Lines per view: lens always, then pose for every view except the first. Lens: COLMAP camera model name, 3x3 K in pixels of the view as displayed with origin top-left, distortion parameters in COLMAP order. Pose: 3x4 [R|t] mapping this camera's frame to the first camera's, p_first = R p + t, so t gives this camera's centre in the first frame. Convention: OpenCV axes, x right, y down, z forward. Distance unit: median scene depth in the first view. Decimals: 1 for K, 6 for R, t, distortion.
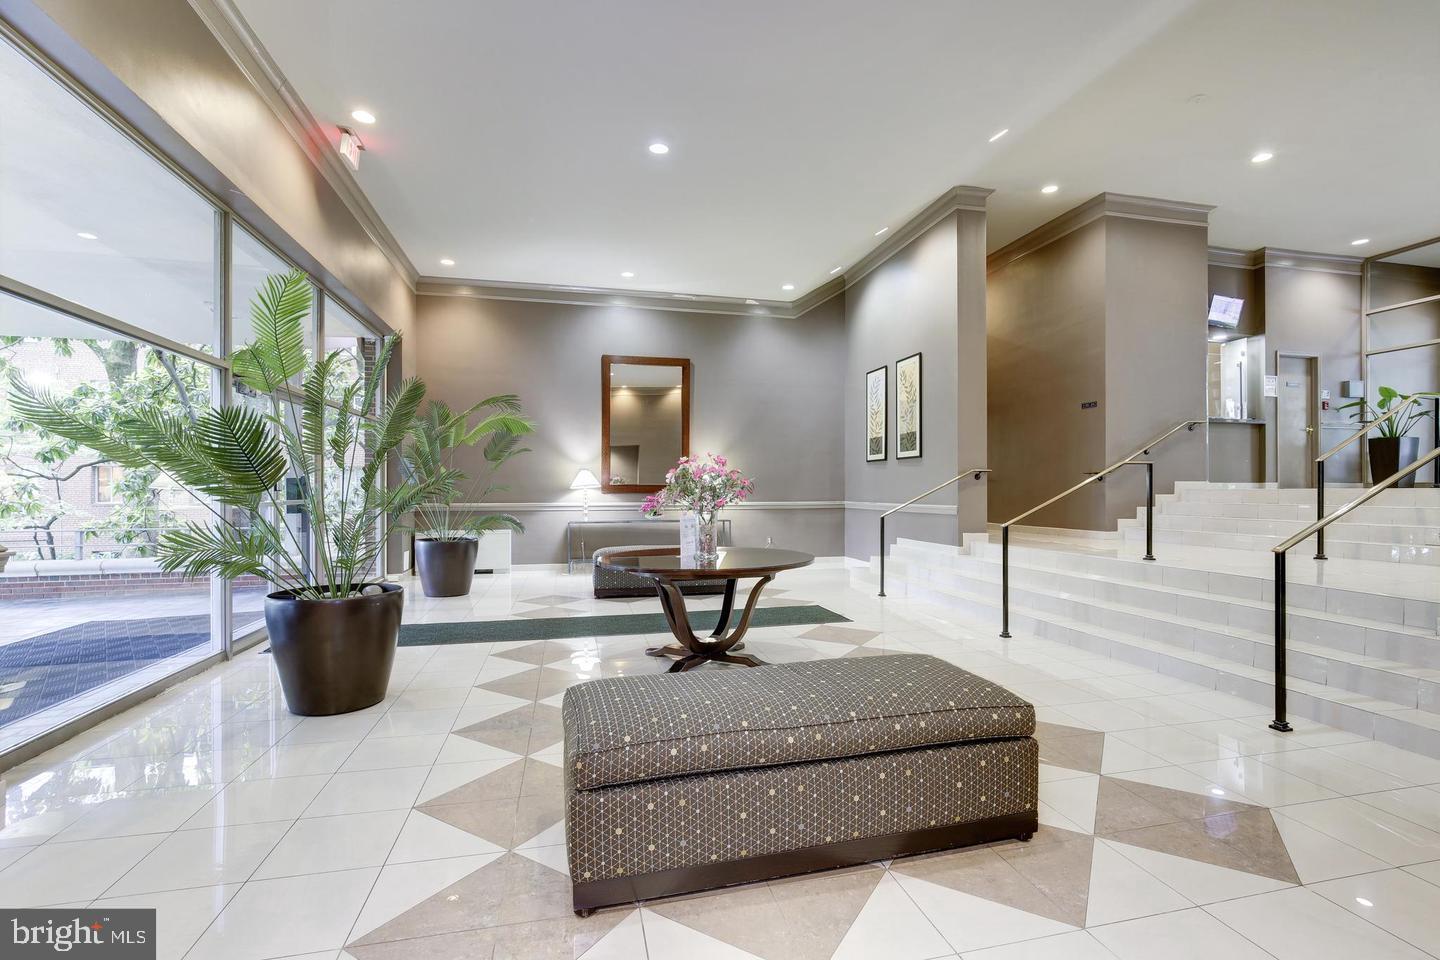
lens RADIAL K [[661.7, 0, 724.8], [0, 661.7, 487.3], [0, 0, 1]] dist [-0.000083, -0.000481]
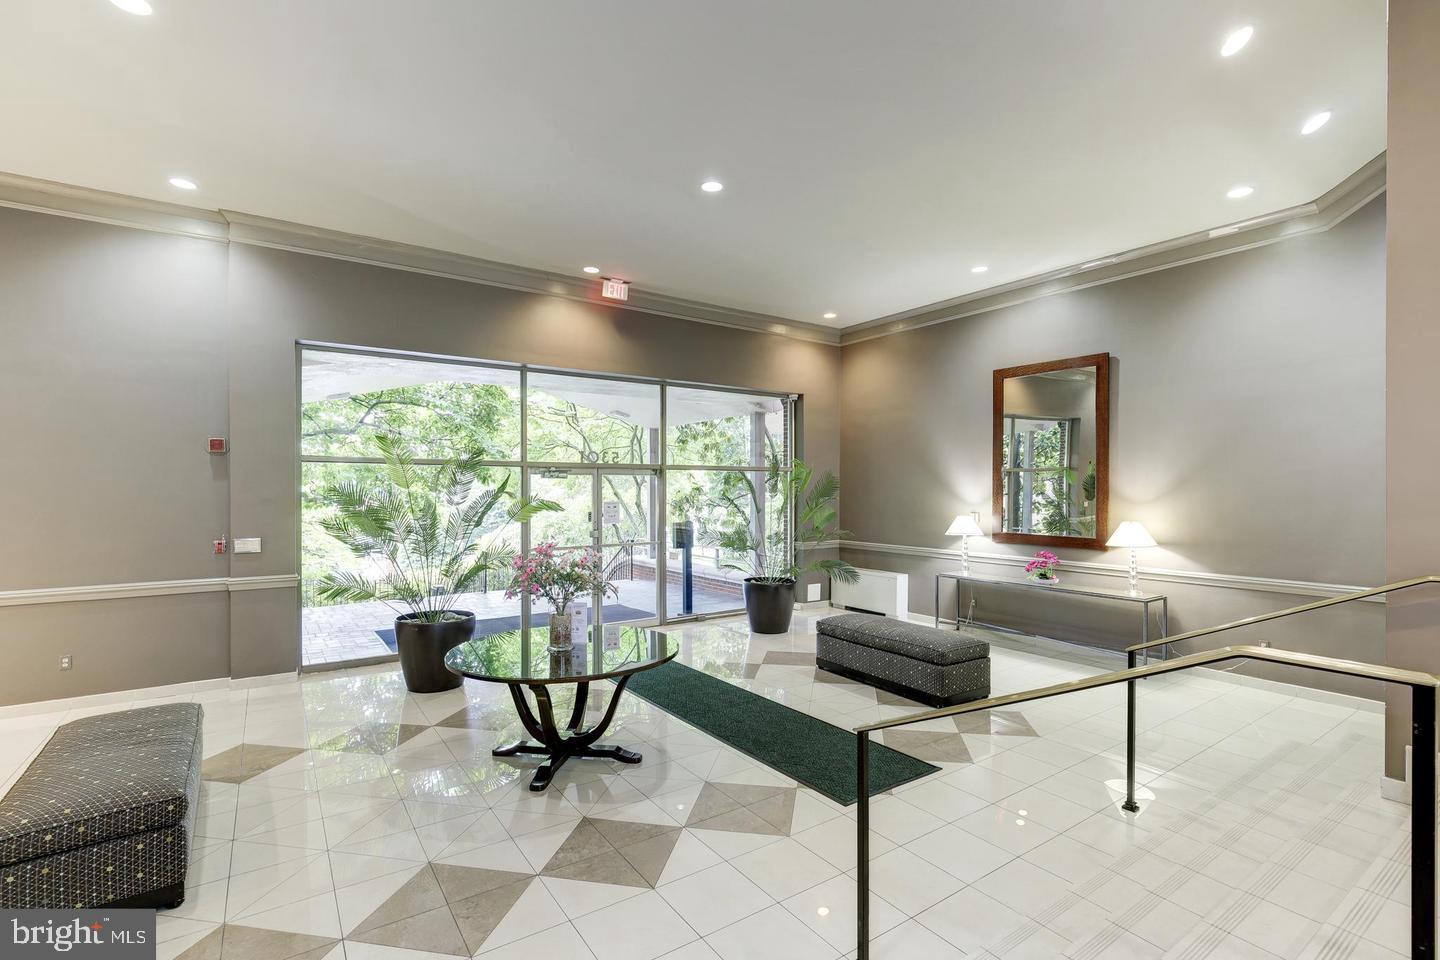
lens RADIAL K [[661.7, 0, 723.2], [0, 661.7, 484.3], [0, 0, 1]] dist [-0.000083, -0.000481]
pose [[0.366070, 0.000786, -0.930587, 0.443878], [0.004007, 0.999989, 0.002421, -0.063910], [0.930579, -0.004615, 0.366063, 0.396079]]
